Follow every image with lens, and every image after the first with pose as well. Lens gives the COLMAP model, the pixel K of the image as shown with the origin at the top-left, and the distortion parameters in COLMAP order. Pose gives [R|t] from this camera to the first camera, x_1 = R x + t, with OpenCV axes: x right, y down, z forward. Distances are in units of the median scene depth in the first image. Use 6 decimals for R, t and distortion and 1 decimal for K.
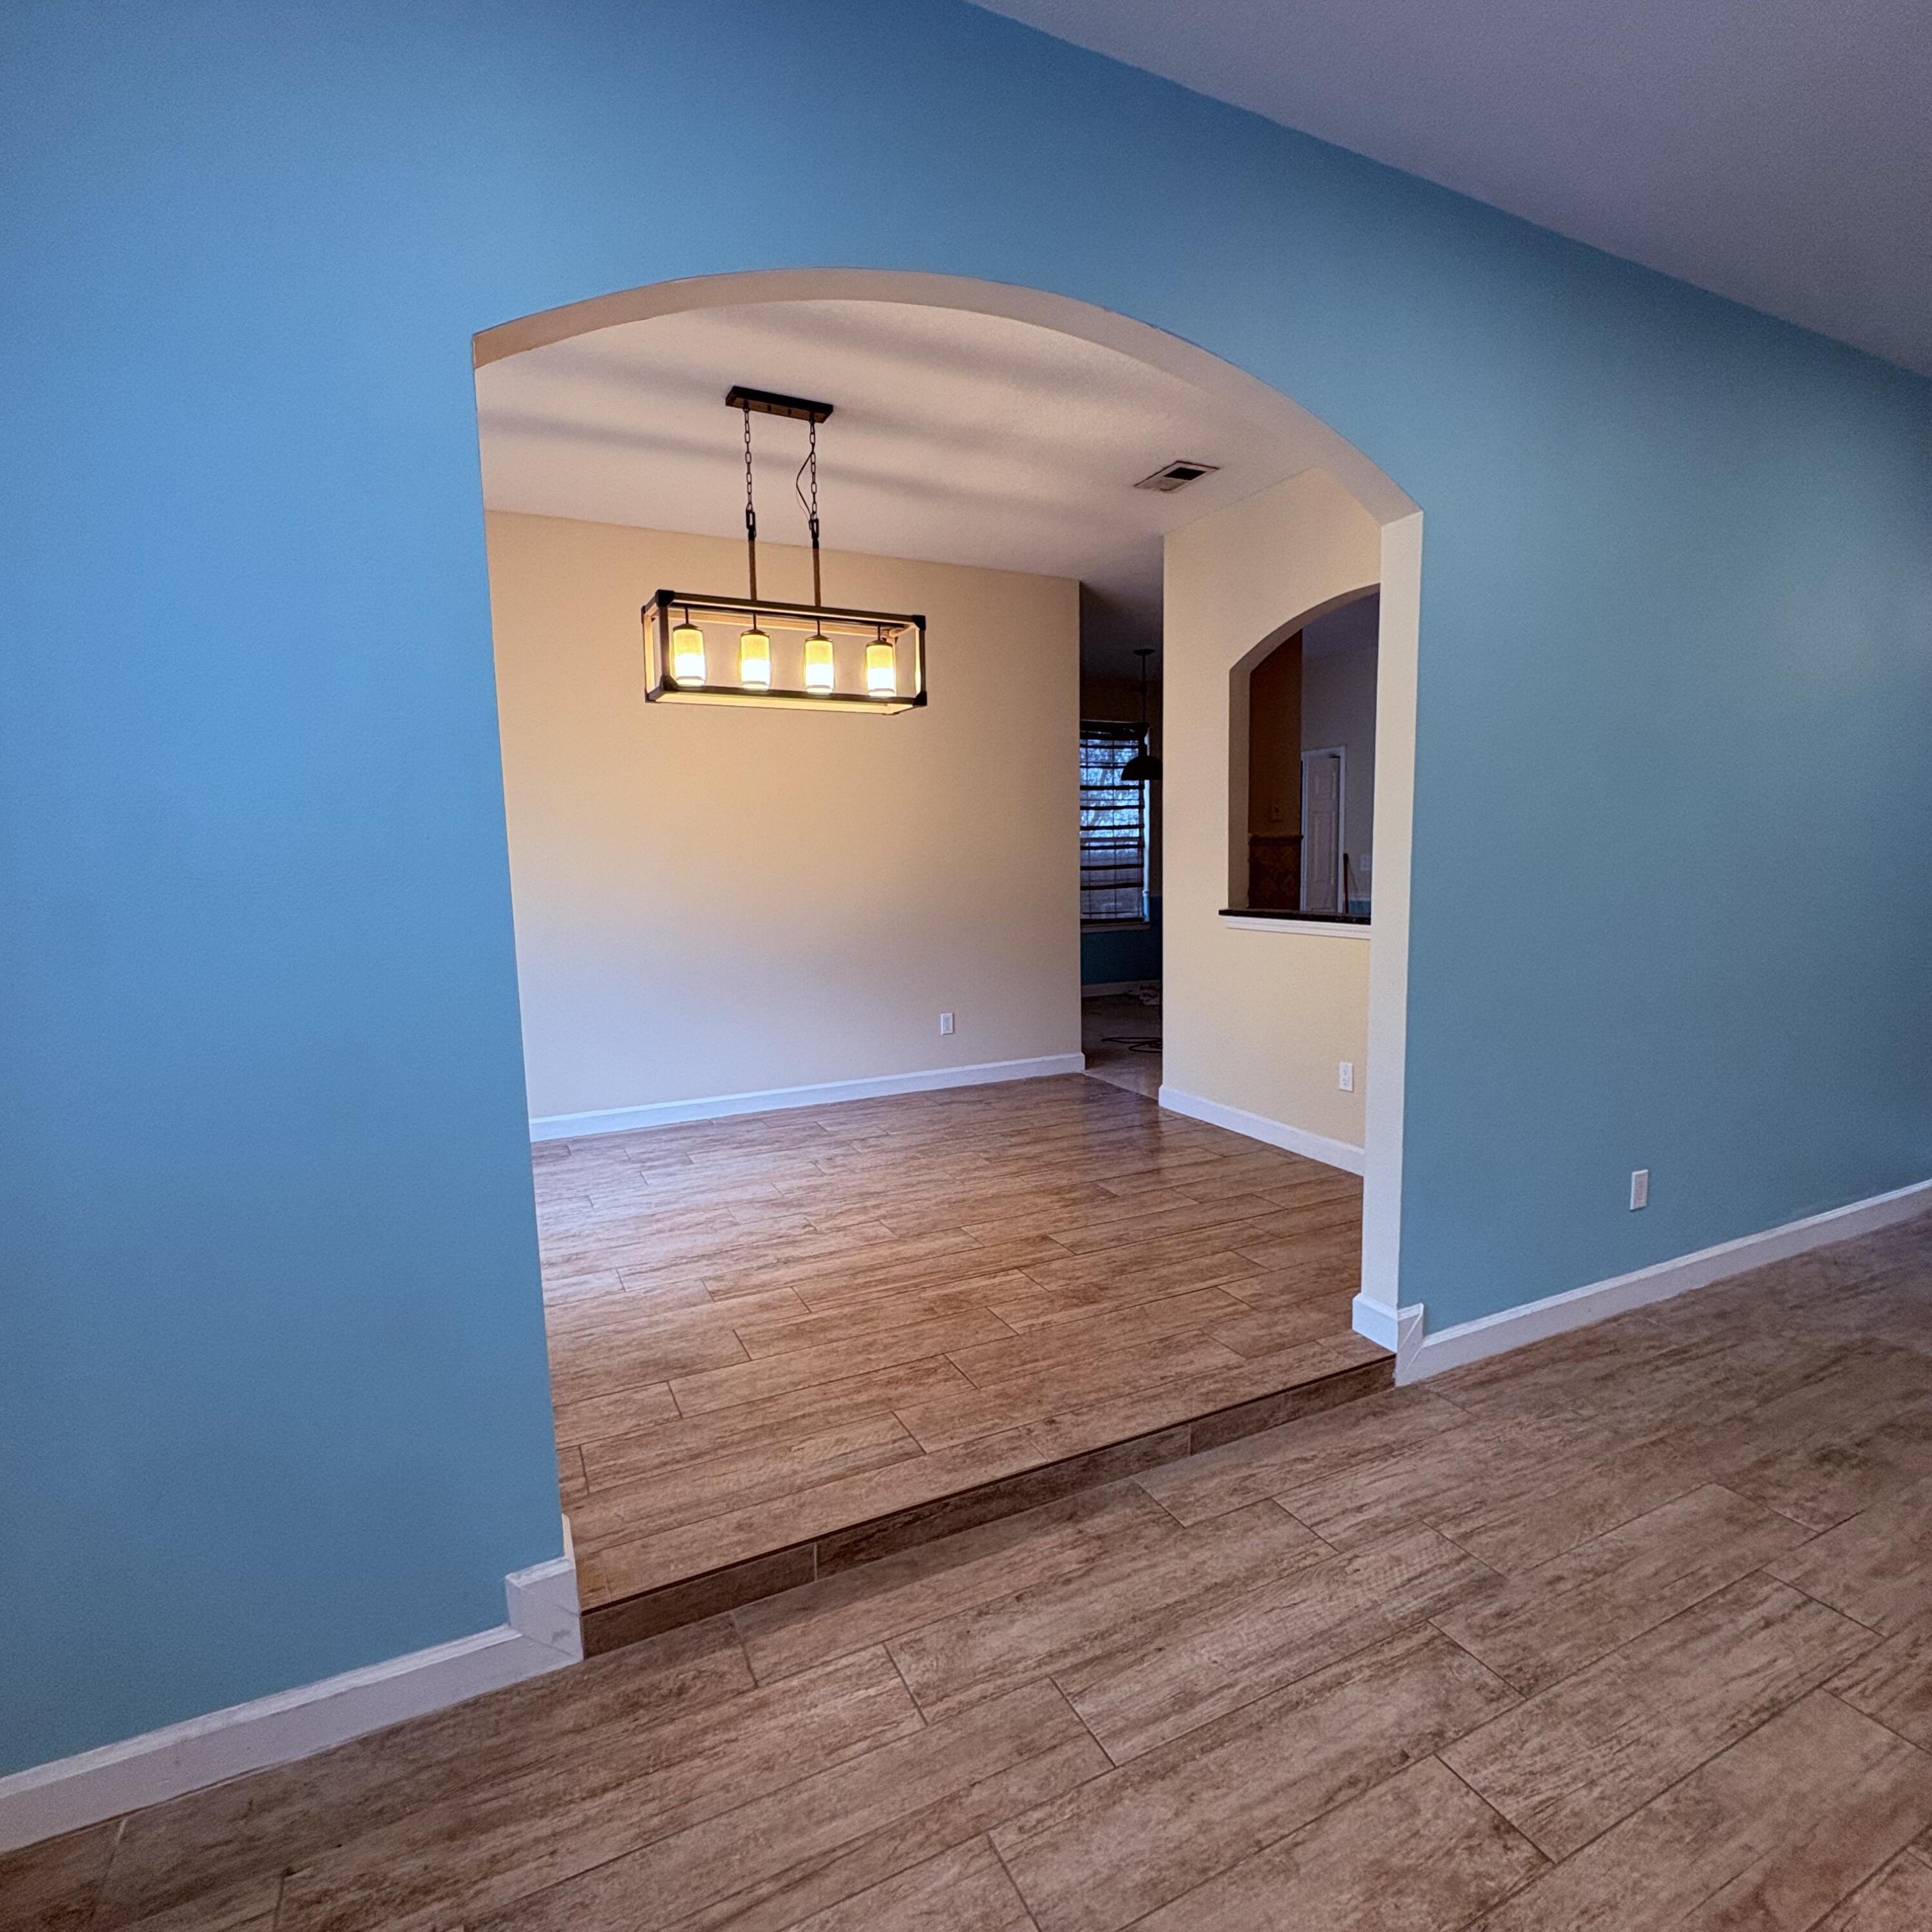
lens RADIAL K [[1021.8, 0, 959.8], [0, 1021.8, 966.6], [0, 0, 1]] dist [0.000368, -0.000927]
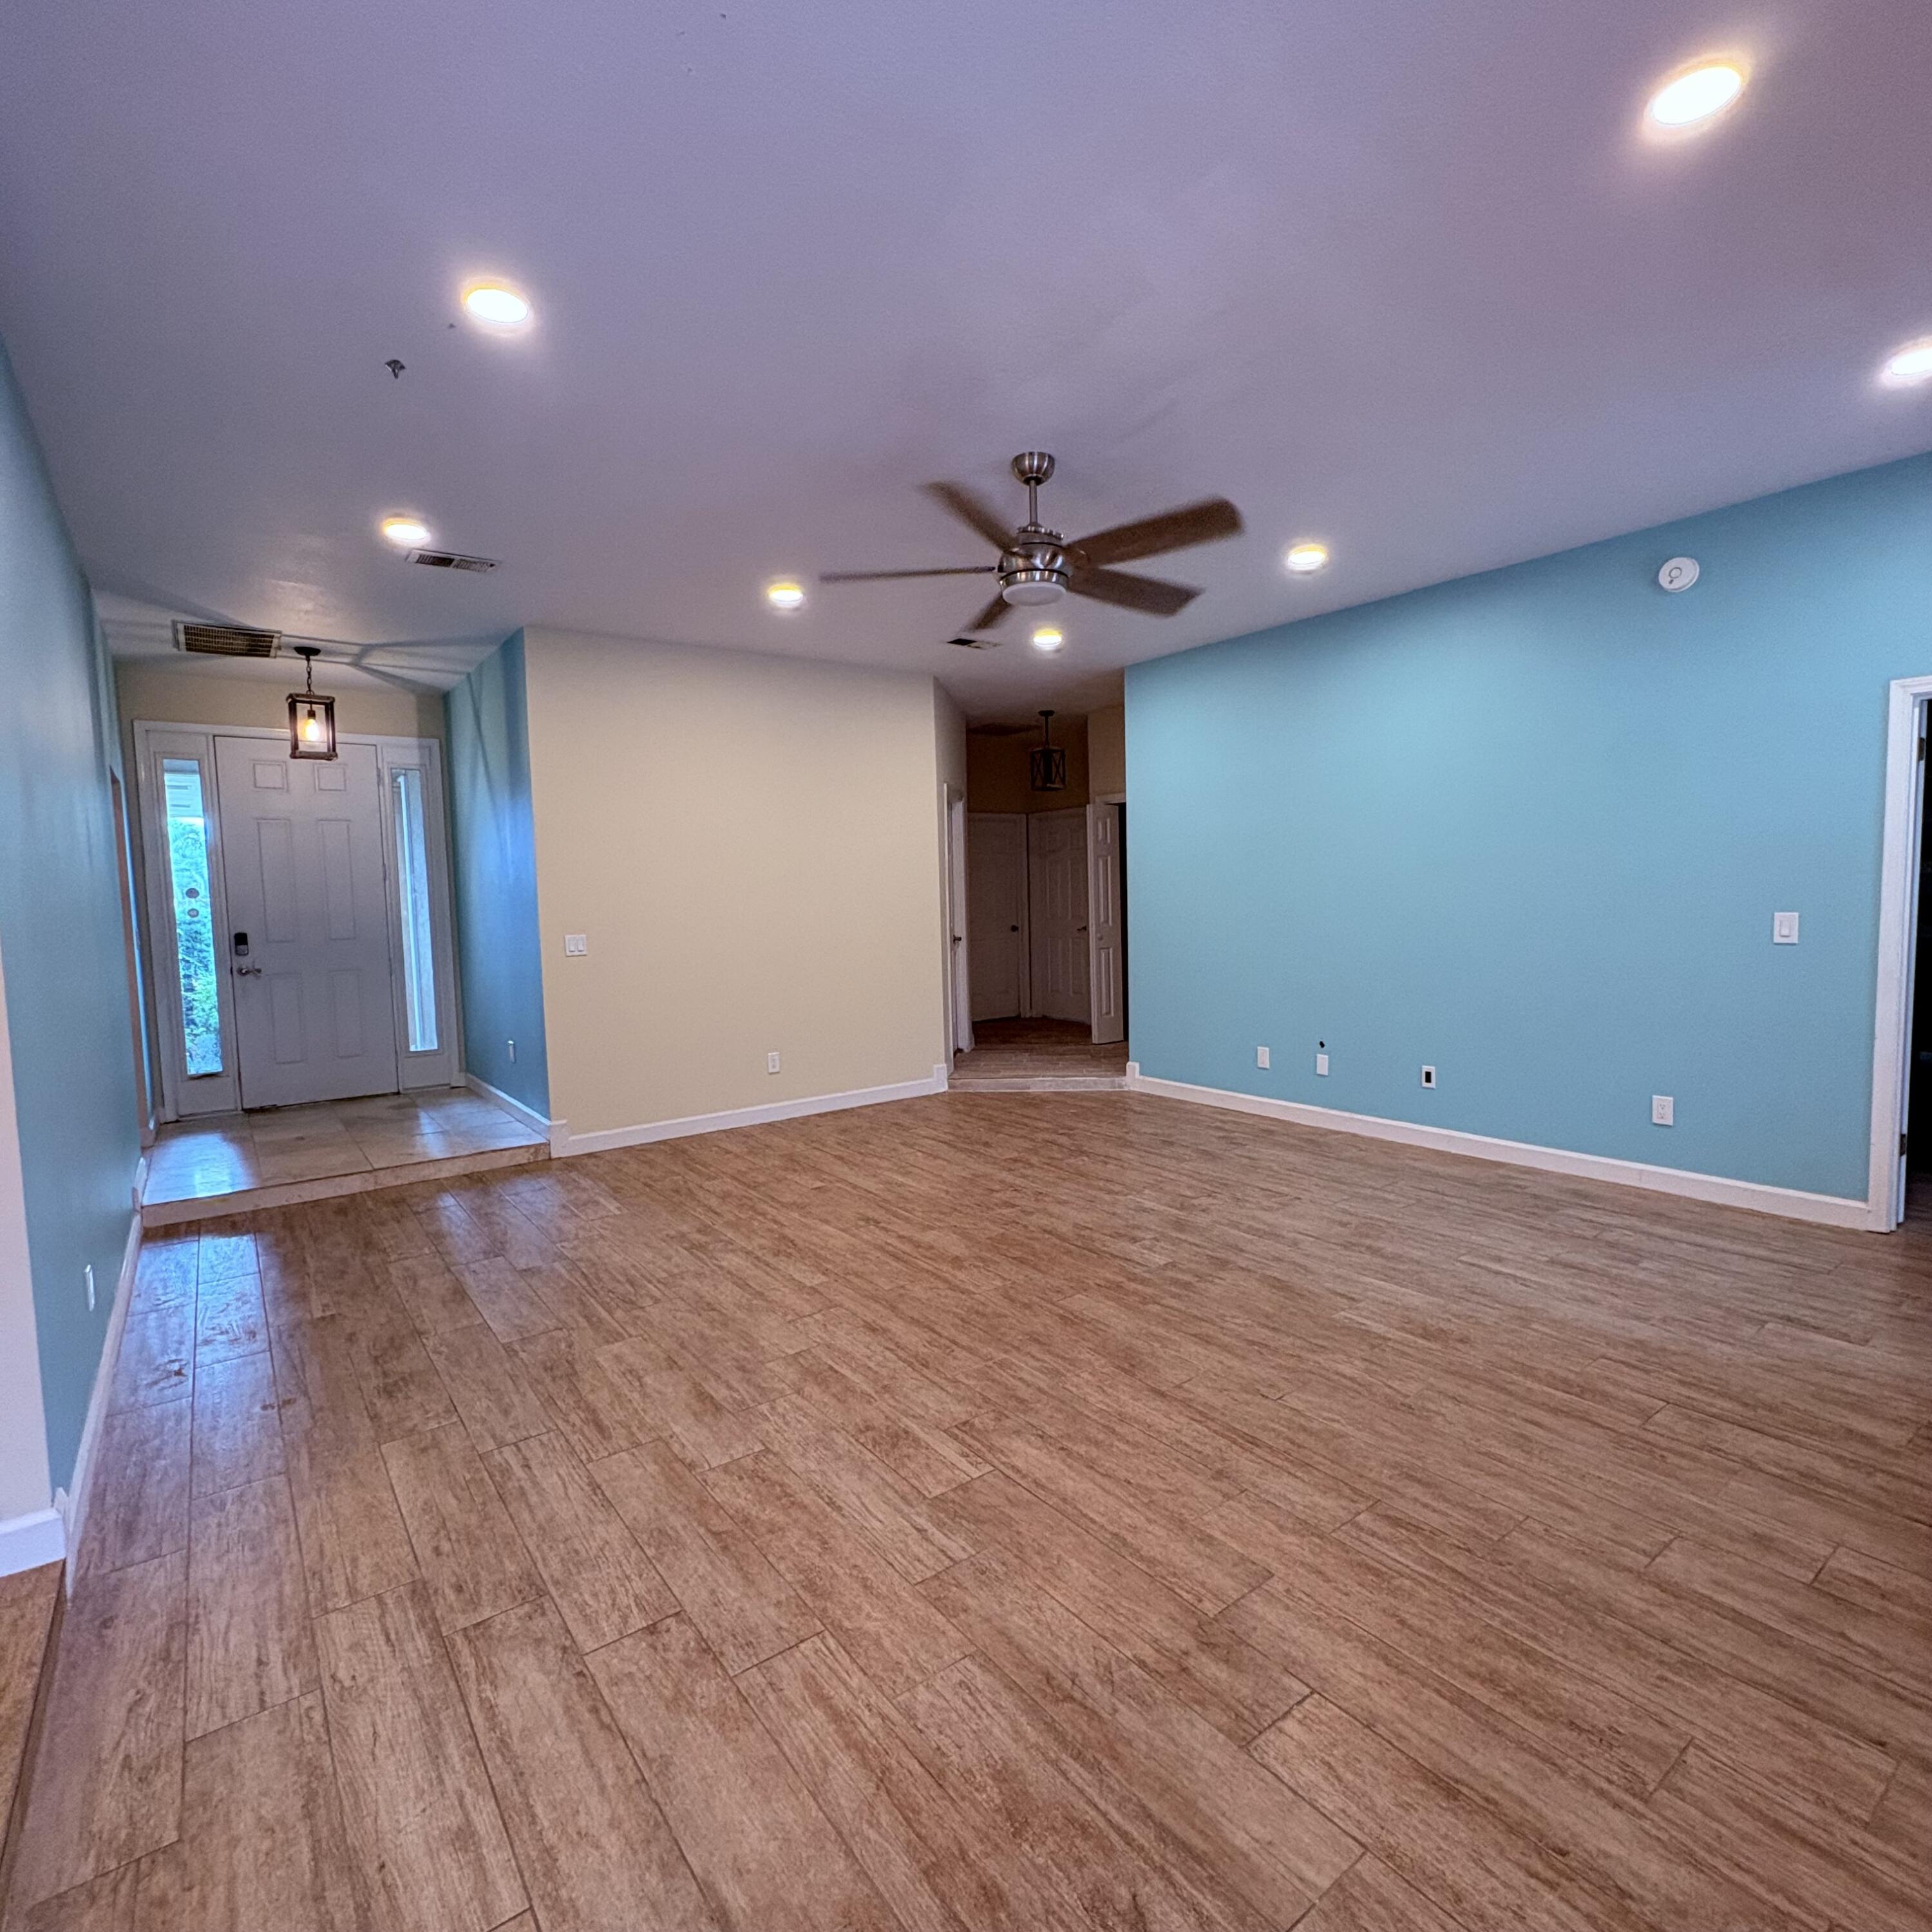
lens RADIAL K [[1021.8, 0, 963.7], [0, 1021.8, 962.9], [0, 0, 1]] dist [0.000368, -0.000927]
pose [[-0.186788, -0.045022, 0.981368, -0.407501], [0.135217, 0.988264, 0.071074, -0.037561], [-0.973050, 0.145973, -0.178508, 0.340932]]
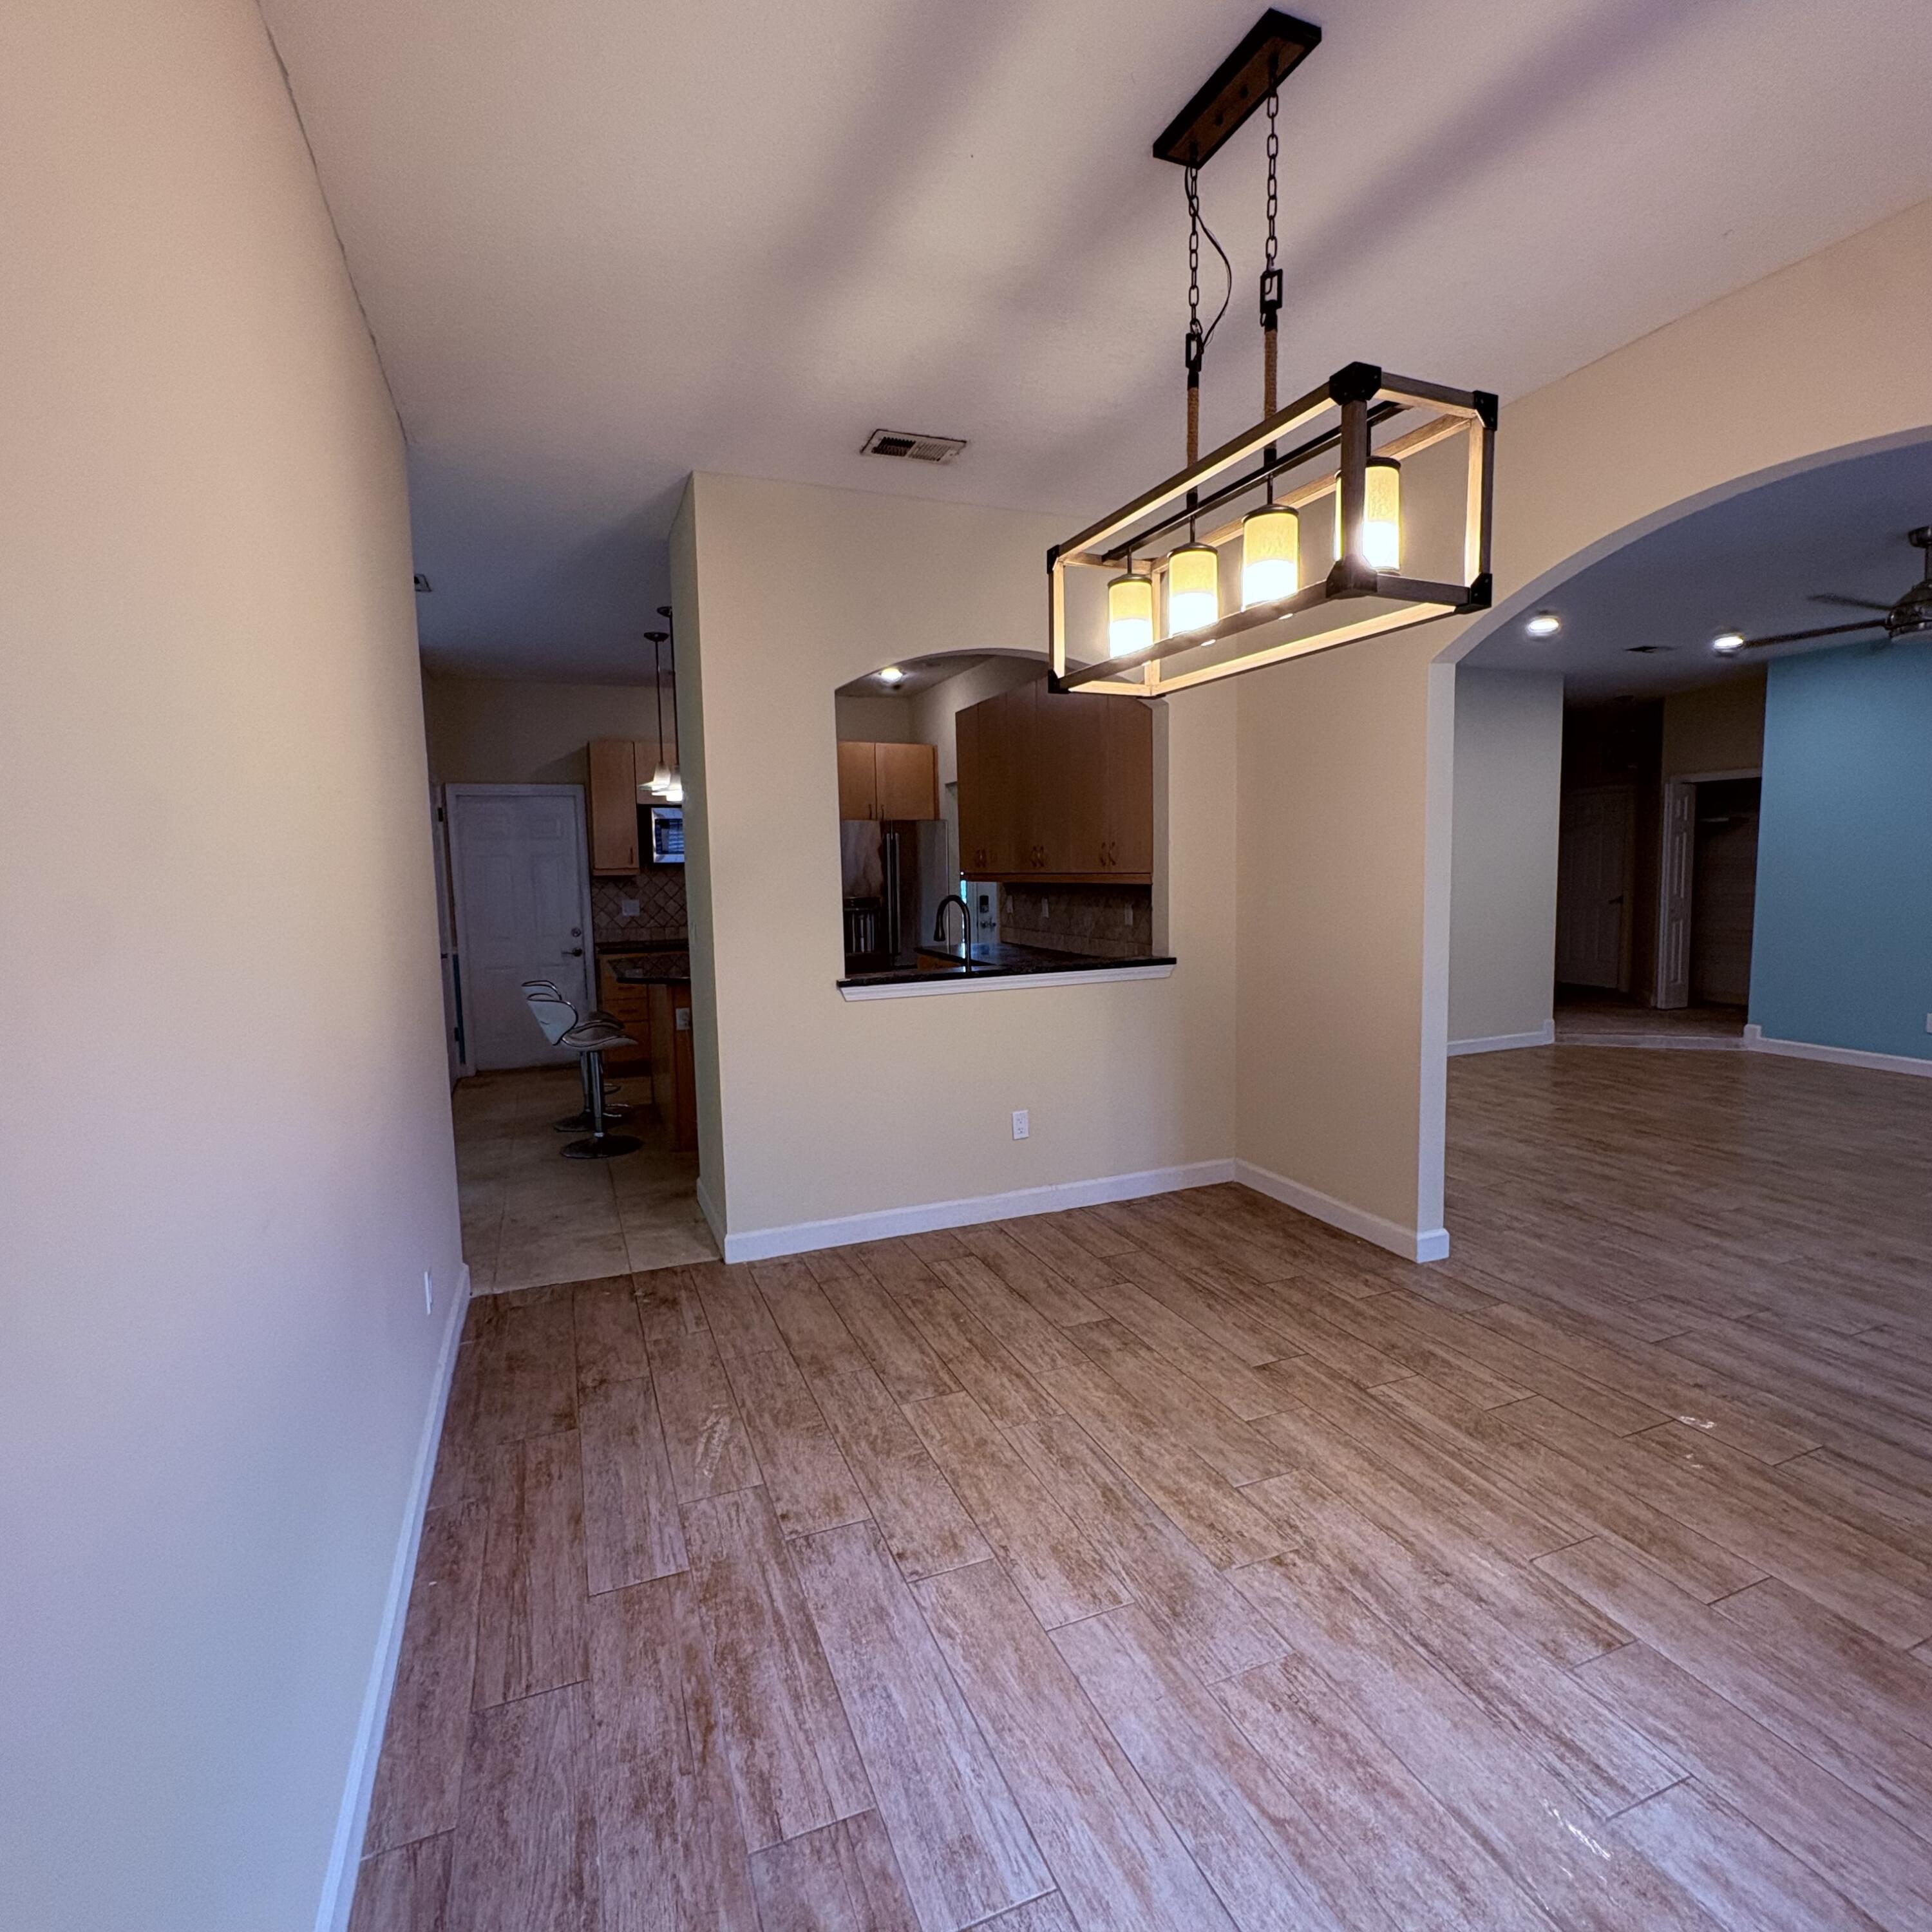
lens RADIAL K [[1021.8, 0, 960.5], [0, 1021.8, 976.1], [0, 0, 1]] dist [0.000368, -0.000927]
pose [[0.072242, -0.091404, 0.993190, -0.854090], [0.130124, 0.988144, 0.081475, -0.178243], [-0.988862, 0.123352, 0.083279, 1.307240]]
